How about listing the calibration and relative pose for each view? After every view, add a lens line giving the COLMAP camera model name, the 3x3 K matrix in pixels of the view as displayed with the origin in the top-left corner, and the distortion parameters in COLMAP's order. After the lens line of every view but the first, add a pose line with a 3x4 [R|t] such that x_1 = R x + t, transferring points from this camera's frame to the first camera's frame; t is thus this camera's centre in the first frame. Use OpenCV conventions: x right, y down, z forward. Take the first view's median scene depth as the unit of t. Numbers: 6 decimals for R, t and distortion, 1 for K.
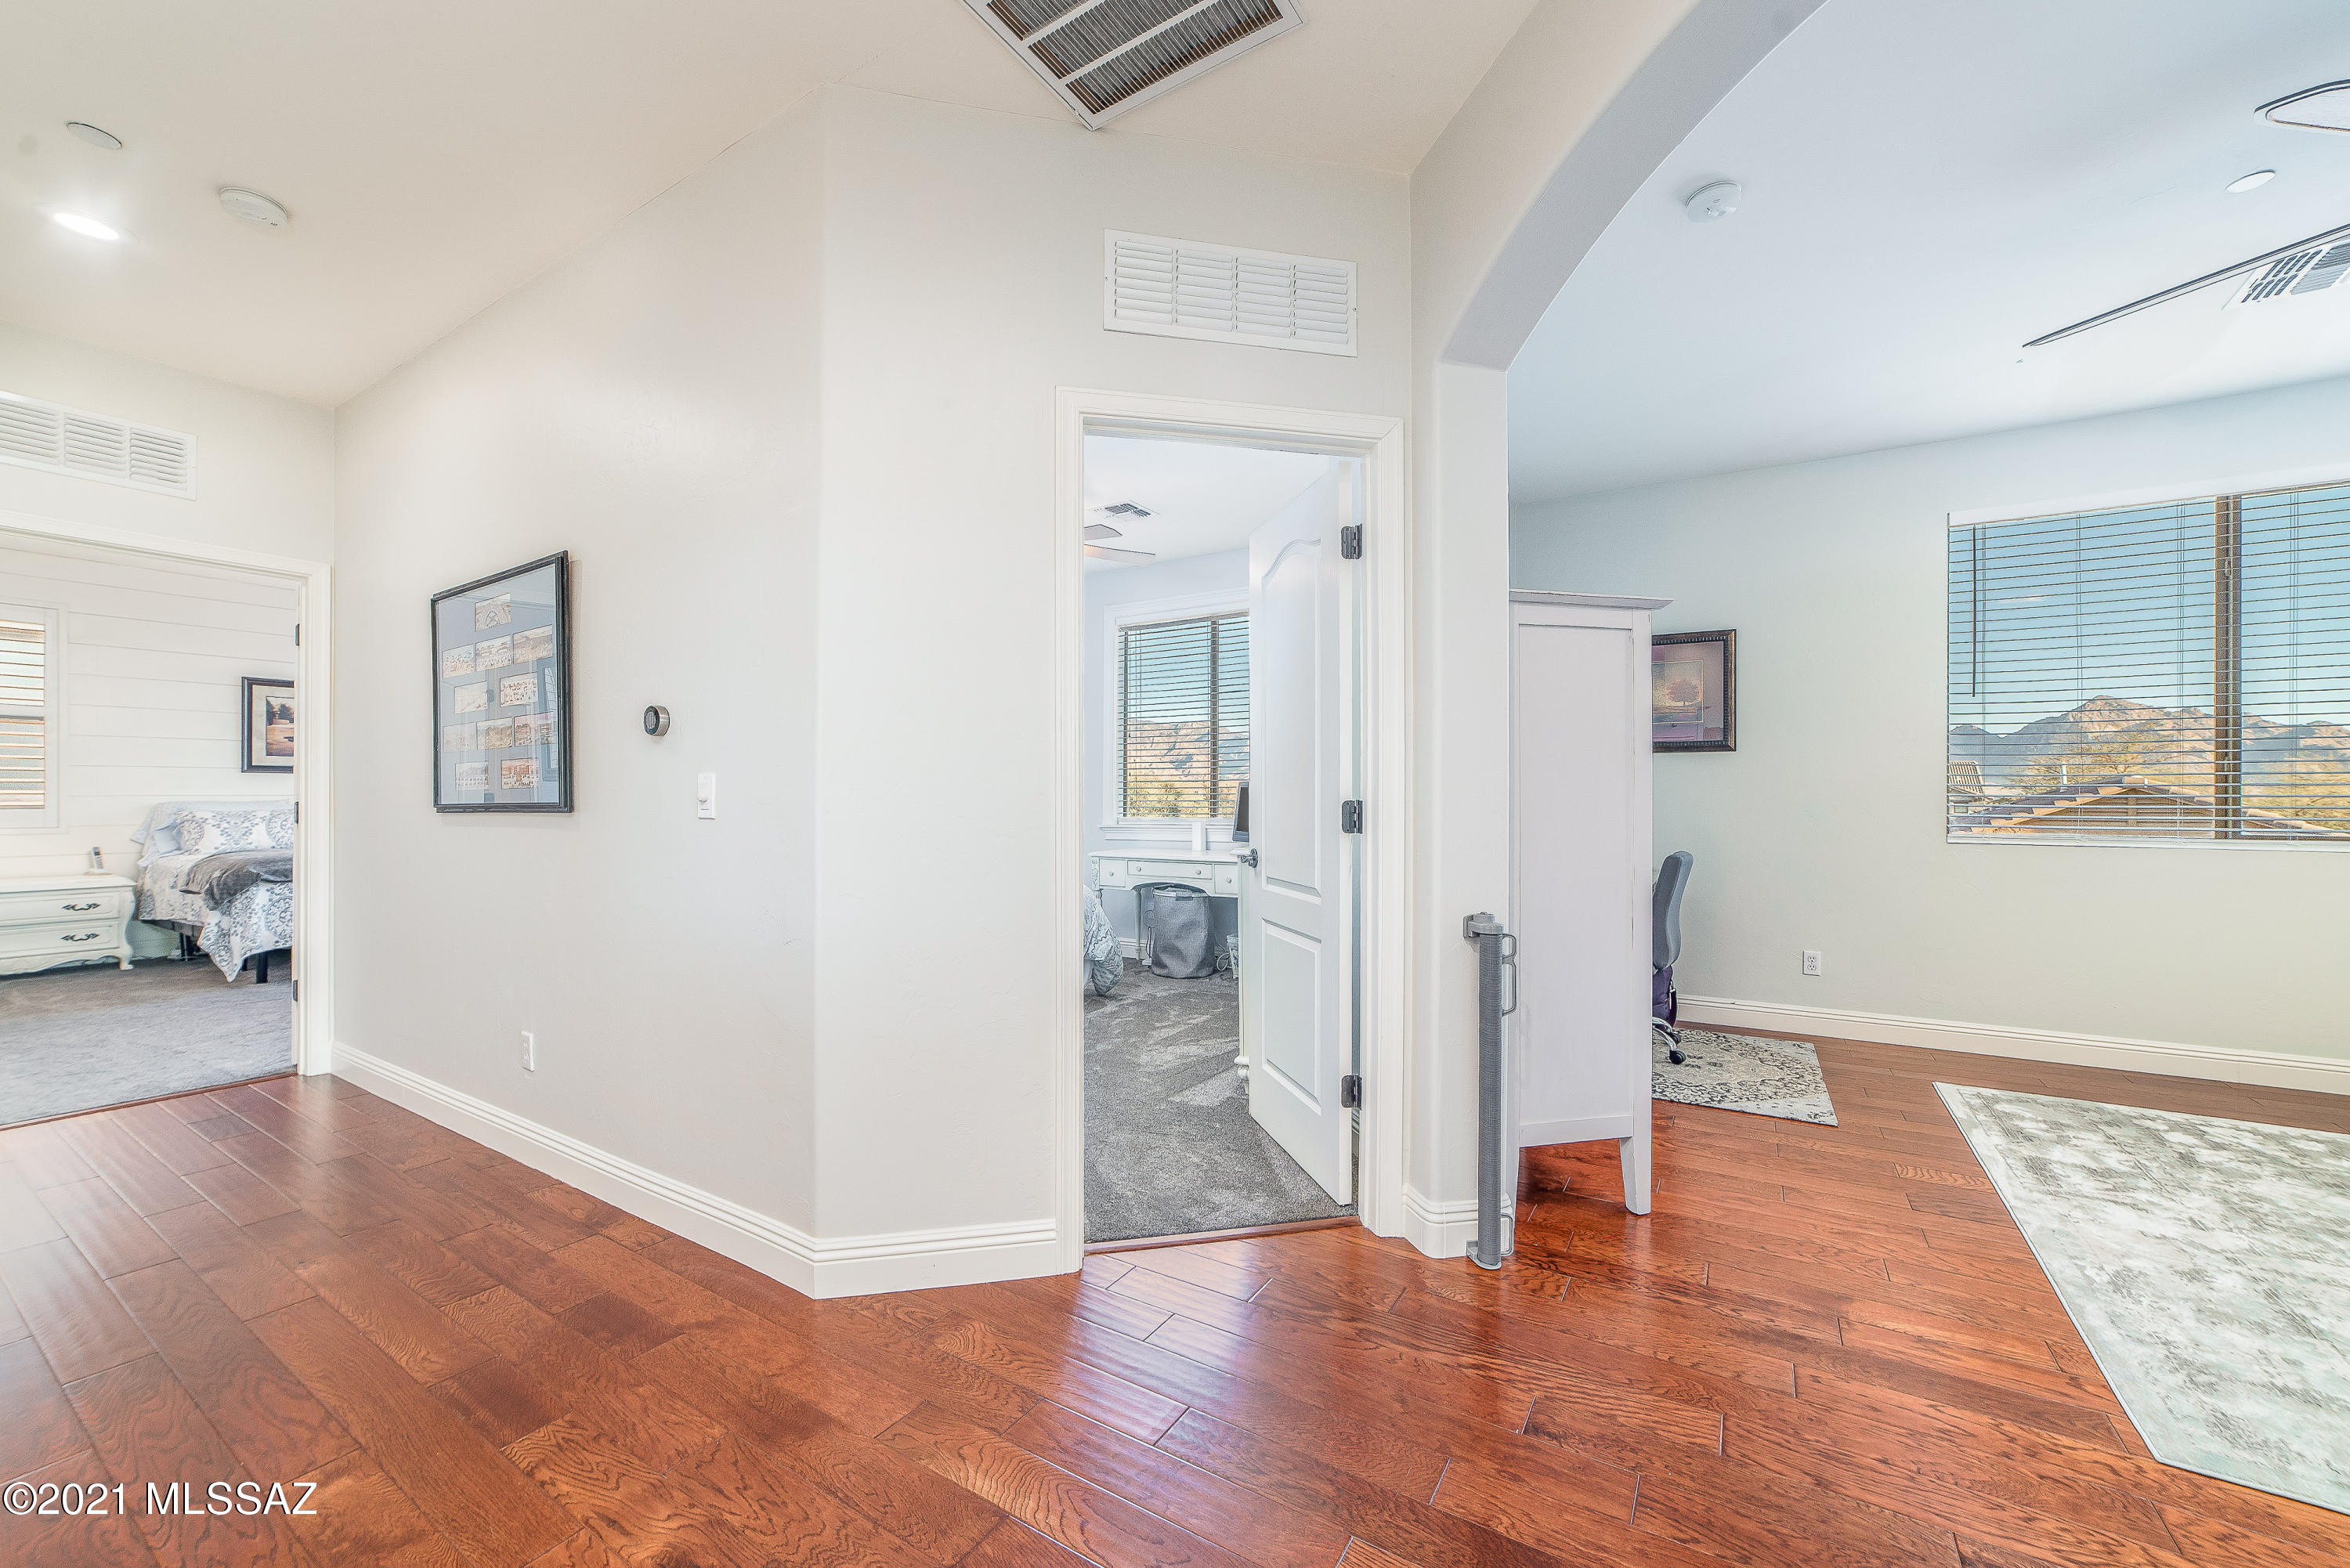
lens RADIAL K [[914.0, 0, 1169.0], [0, 914.0, 799.2], [0, 0, 1]] dist [-0.018855, 0.005450]
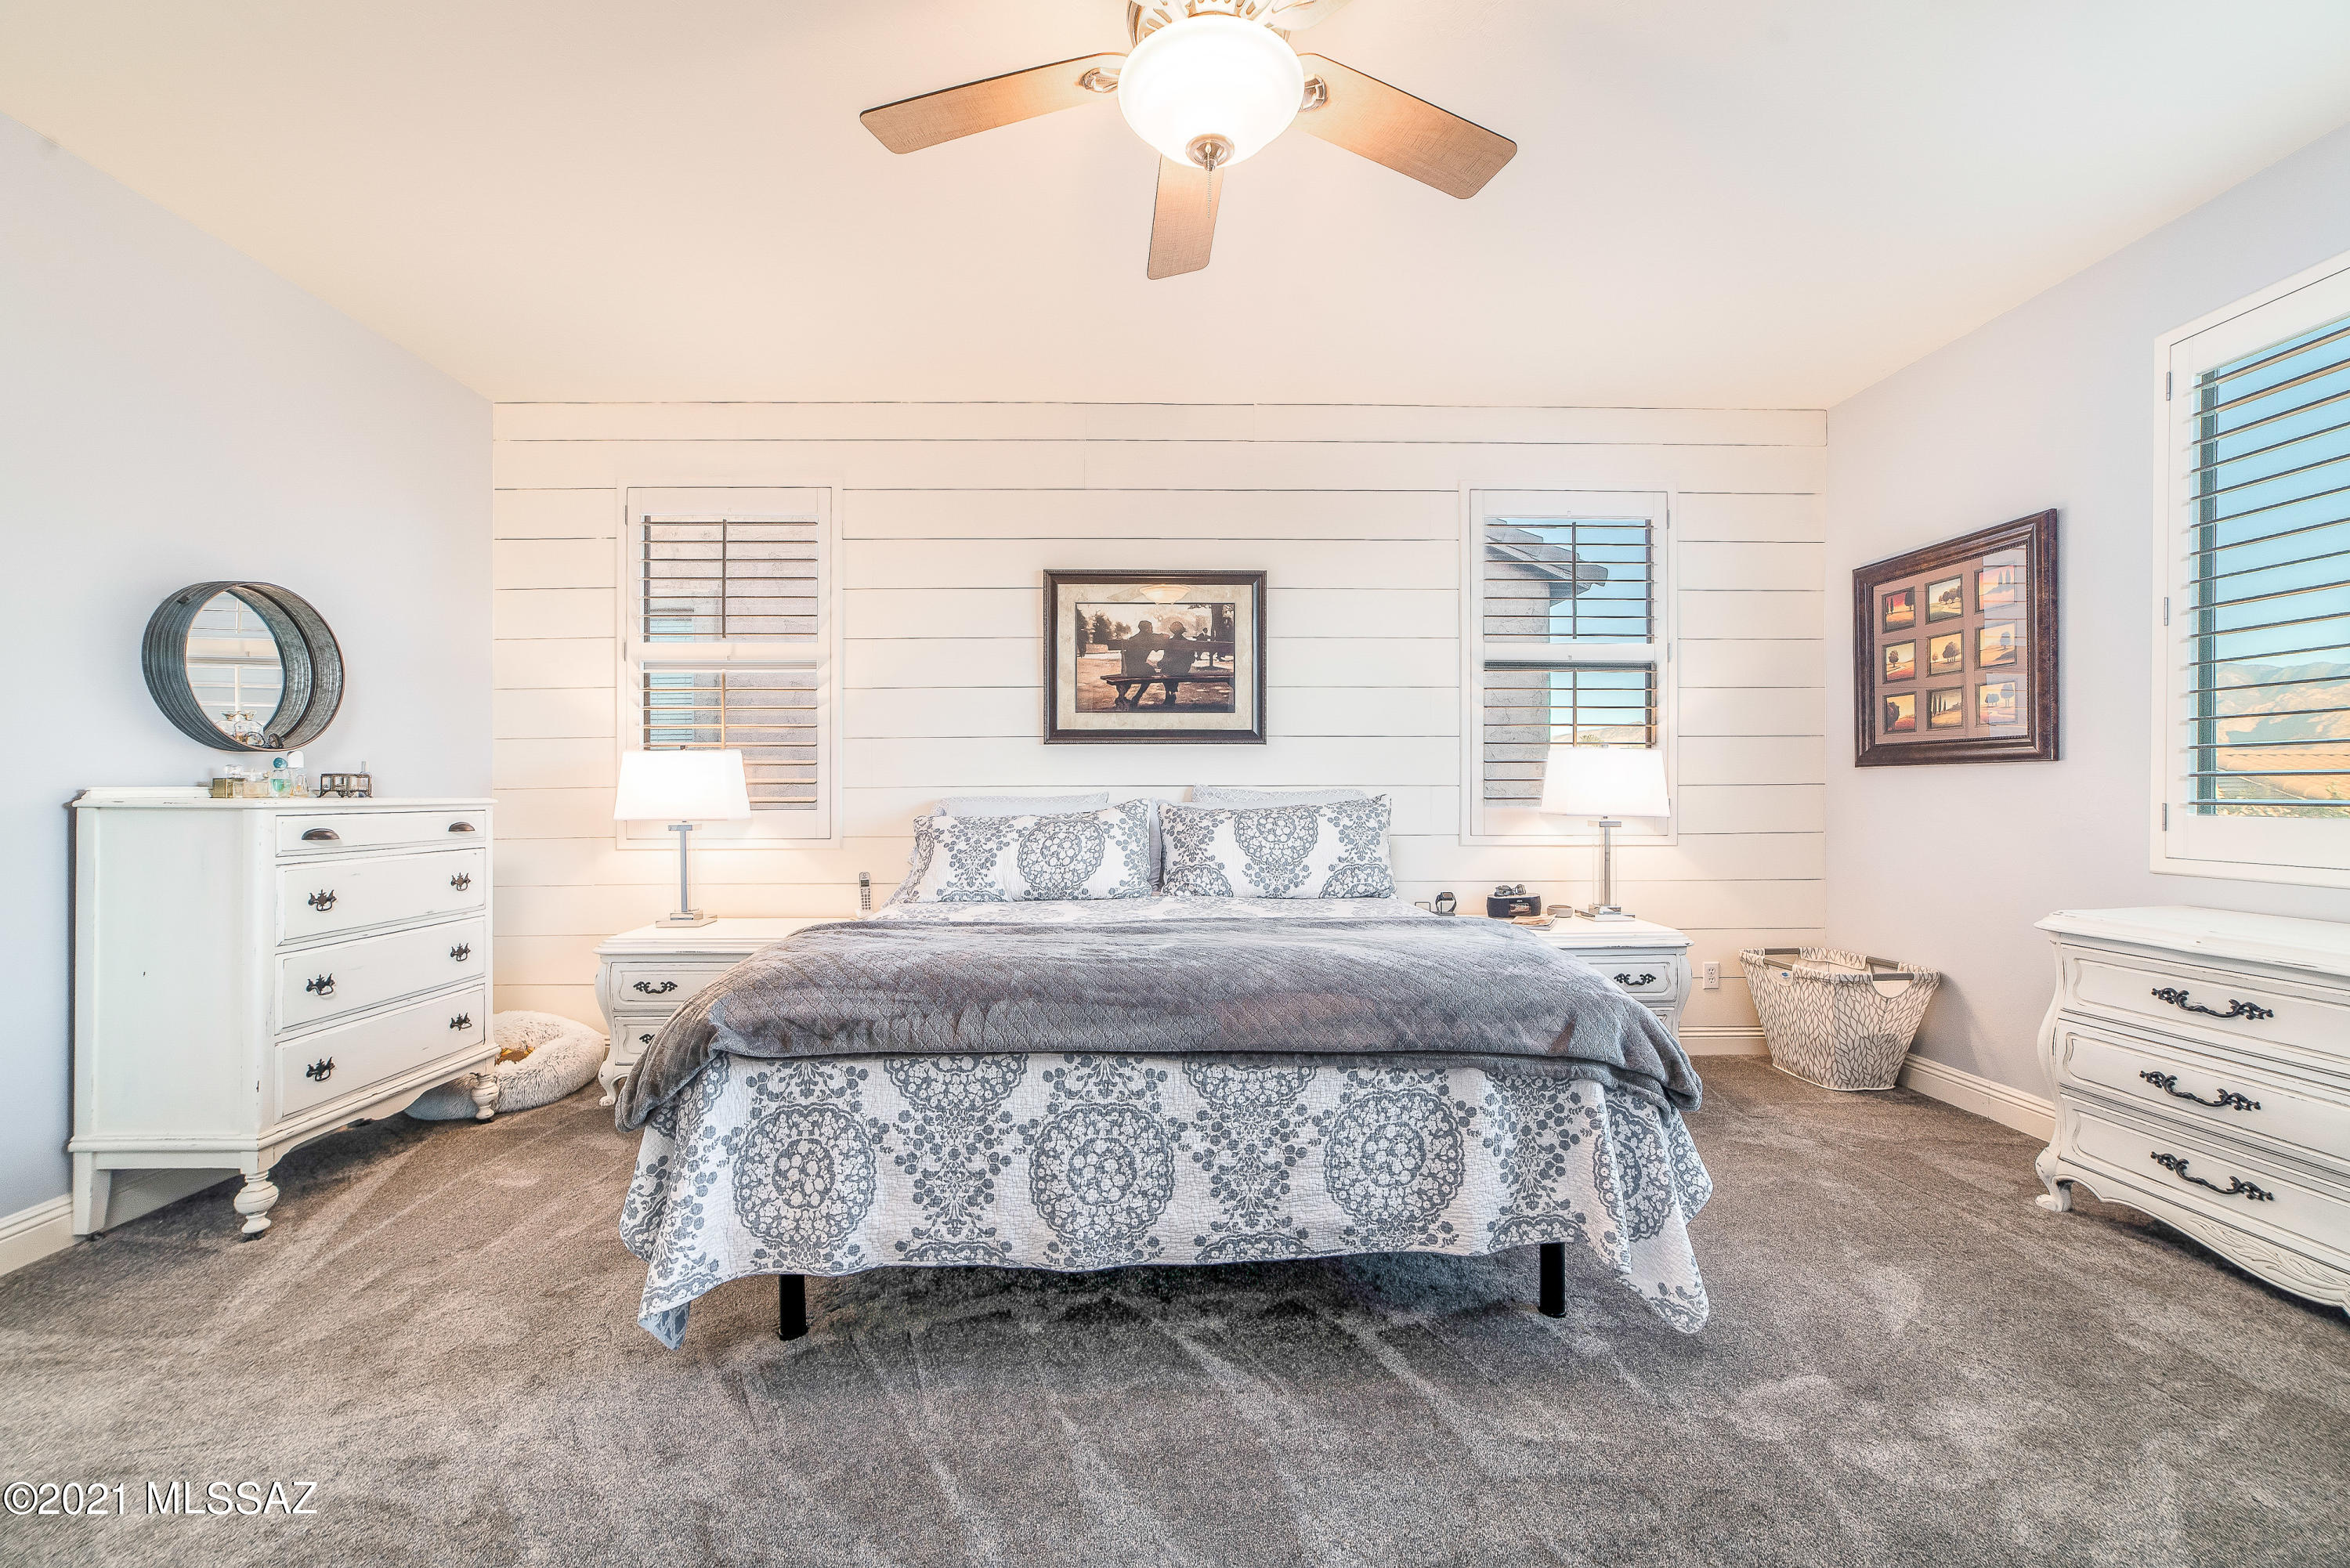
lens RADIAL K [[914.0, 0, 1161.8], [0, 914.0, 794.2], [0, 0, 1]] dist [-0.018855, 0.005450]
pose [[0.546695, 0.000733, -0.837331, -0.592617], [0.003429, 0.999989, 0.003114, -0.000475], [0.837325, -0.004574, 0.546687, 0.858732]]
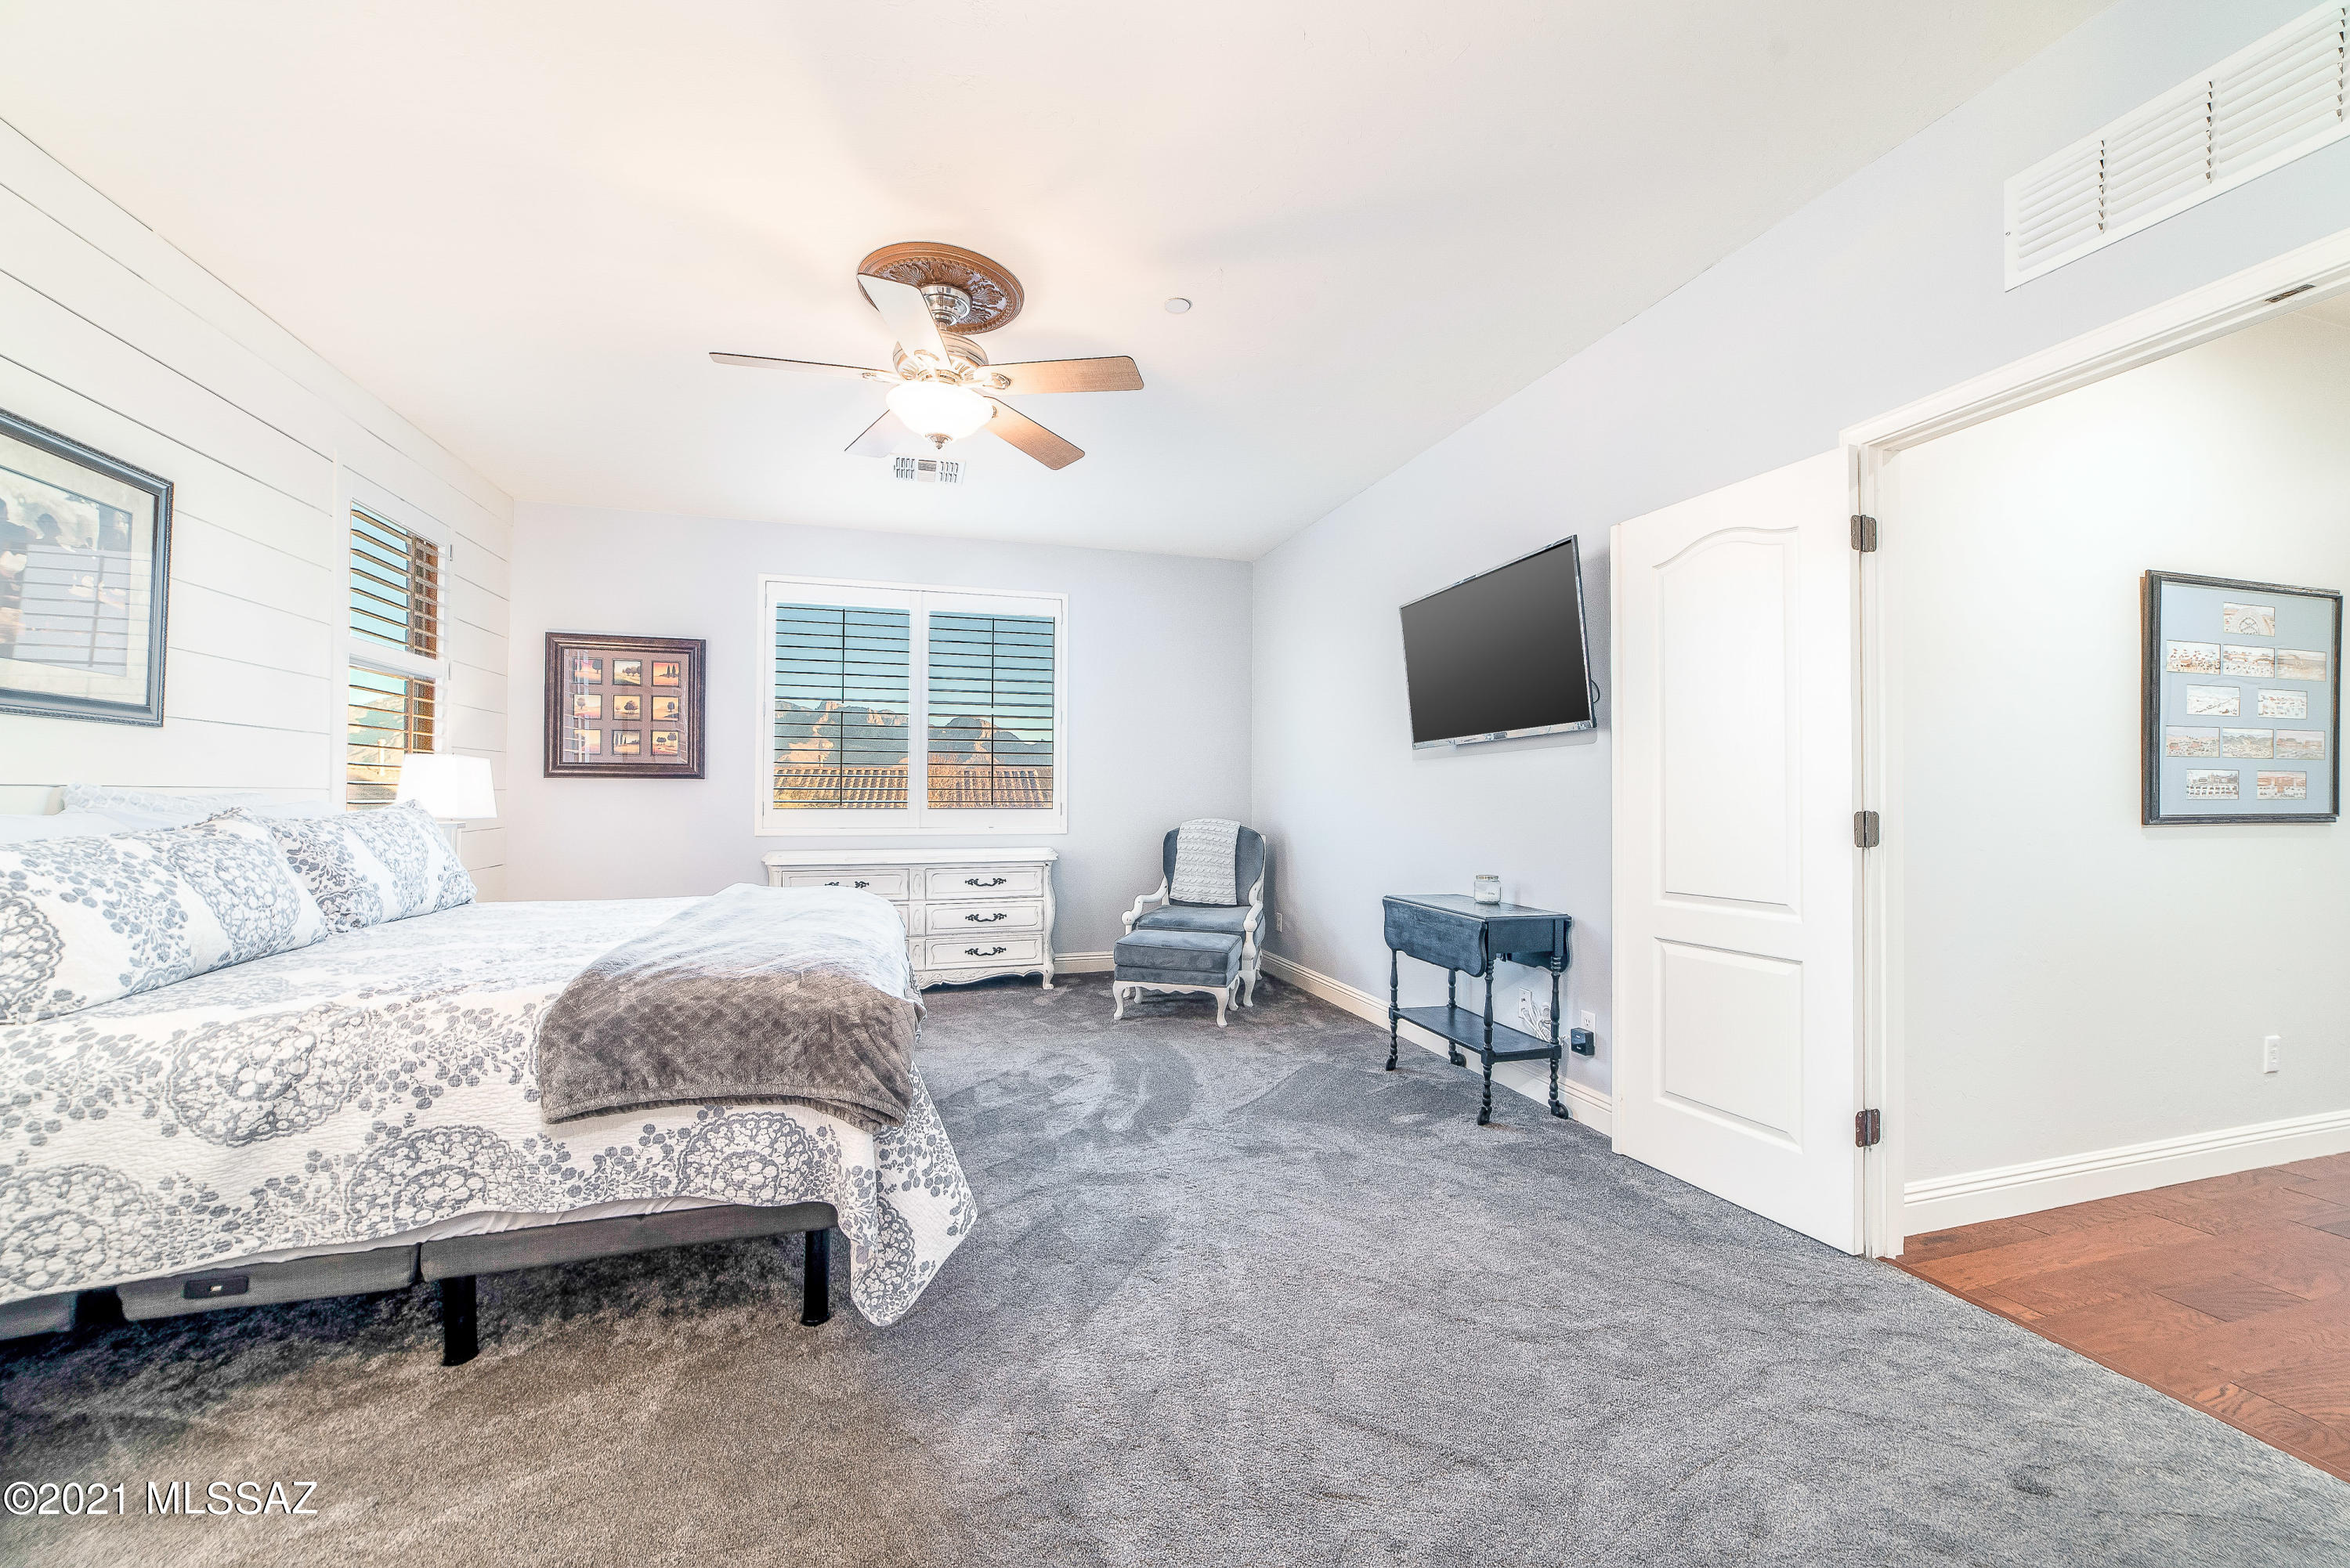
lens RADIAL K [[914.0, 0, 1173.5], [0, 914.0, 789.4], [0, 0, 1]] dist [-0.018855, 0.005450]
pose [[0.659469, 0.006056, 0.751707, -1.093041], [-0.003028, 0.999981, -0.005400, -0.002064], [-0.751726, 0.001285, 0.659475, 0.608507]]
